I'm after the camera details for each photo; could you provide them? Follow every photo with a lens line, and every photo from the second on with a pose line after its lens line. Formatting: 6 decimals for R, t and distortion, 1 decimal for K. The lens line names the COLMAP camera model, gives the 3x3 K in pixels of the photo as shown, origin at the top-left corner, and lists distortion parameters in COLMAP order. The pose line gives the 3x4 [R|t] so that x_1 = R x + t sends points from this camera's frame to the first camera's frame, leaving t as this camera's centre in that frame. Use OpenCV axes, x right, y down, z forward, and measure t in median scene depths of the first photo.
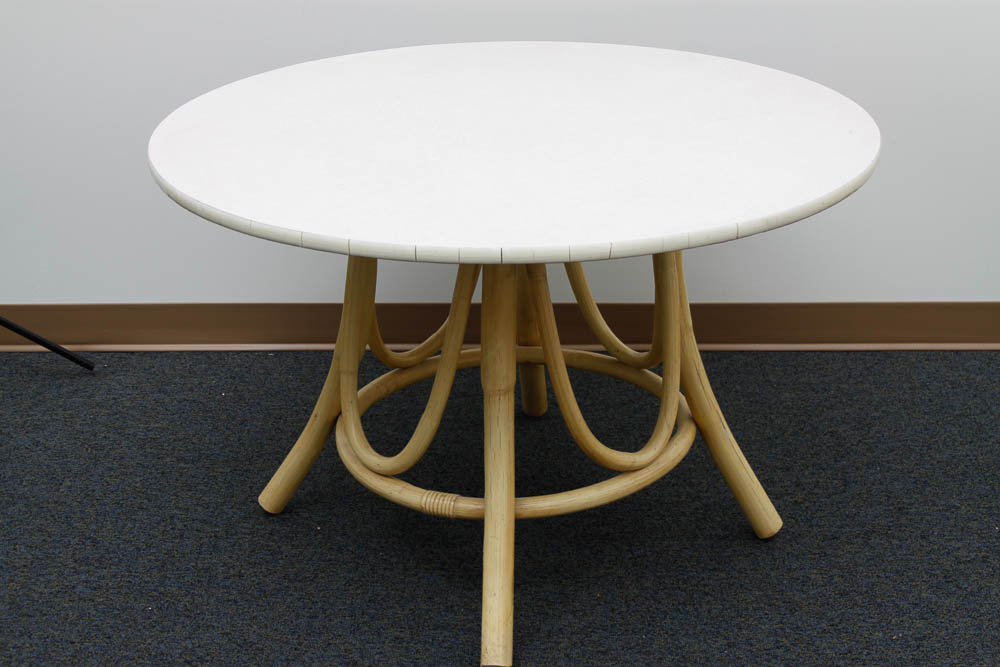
lens RADIAL K [[1464.3, 0, 500.0], [0, 1464.3, 333.5], [0, 0, 1]] dist [-0.000707, 0.070454]
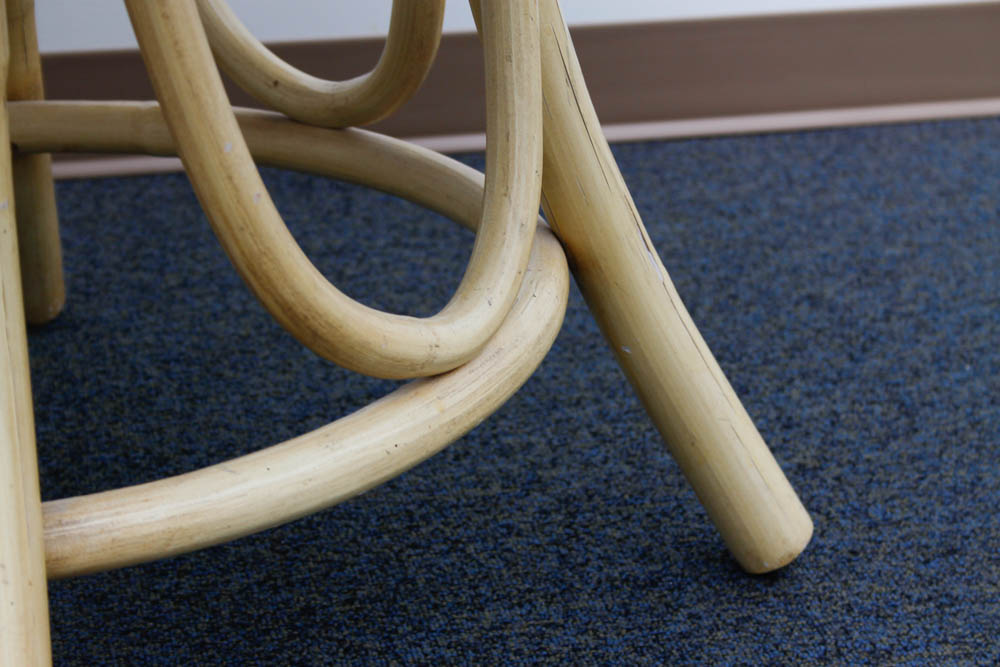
lens RADIAL K [[2379.5, 0, 500.0], [0, 2379.5, 333.5], [0, 0, 1]] dist [0.066001, 0.150234]
pose [[0.966371, -0.079713, 0.244483, -0.011991], [0.077422, 0.996818, 0.018986, 0.071883], [-0.245219, 0.000581, 0.969468, 0.495744]]
